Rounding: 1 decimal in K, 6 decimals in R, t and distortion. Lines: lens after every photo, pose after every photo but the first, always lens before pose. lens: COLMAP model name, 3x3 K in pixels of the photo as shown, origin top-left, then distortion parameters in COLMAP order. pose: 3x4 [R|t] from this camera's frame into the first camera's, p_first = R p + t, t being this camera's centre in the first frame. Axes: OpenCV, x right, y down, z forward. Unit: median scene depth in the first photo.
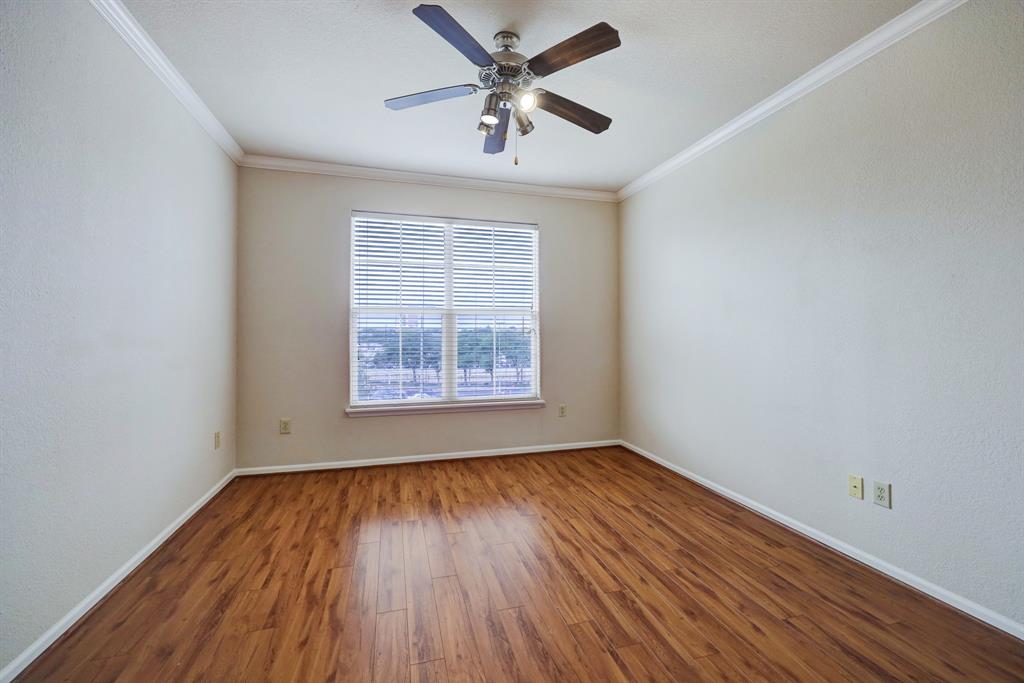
lens RADIAL K [[416.6, 0, 510.9], [0, 416.6, 328.7], [0, 0, 1]] dist [0.000213, 0.000025]
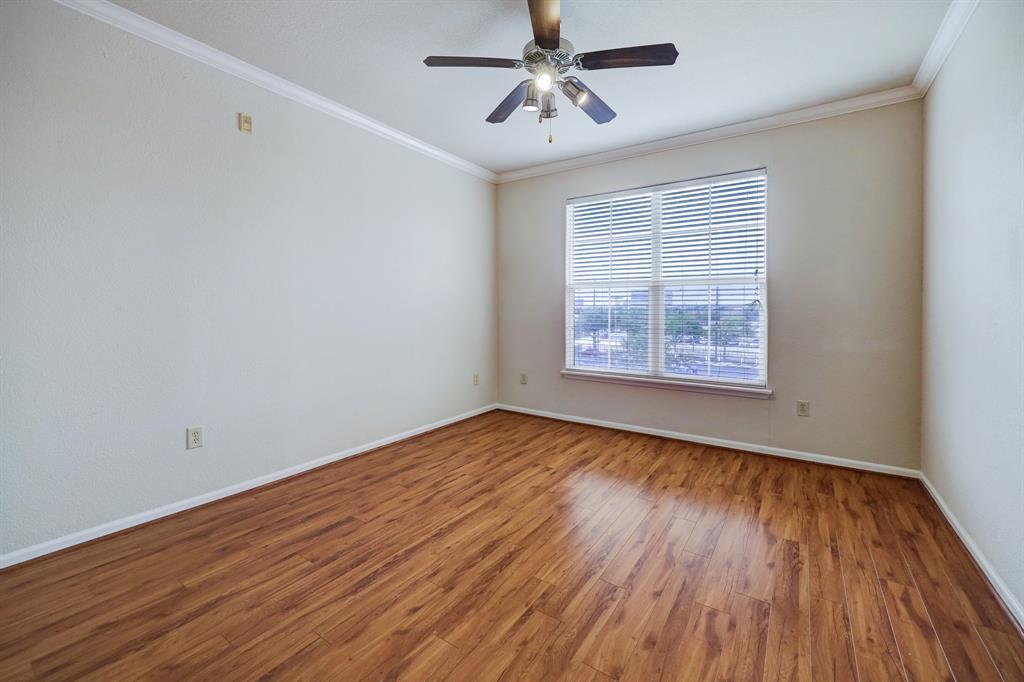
lens RADIAL K [[423.6, 0, 515.5], [0, 423.6, 317.5], [0, 0, 1]] dist [0.000423, 0.000174]
pose [[0.642486, 0.016916, -0.766111, 0.477607], [0.008436, 0.999540, 0.029144, 0.007544], [0.766251, -0.025187, 0.642047, 0.145786]]
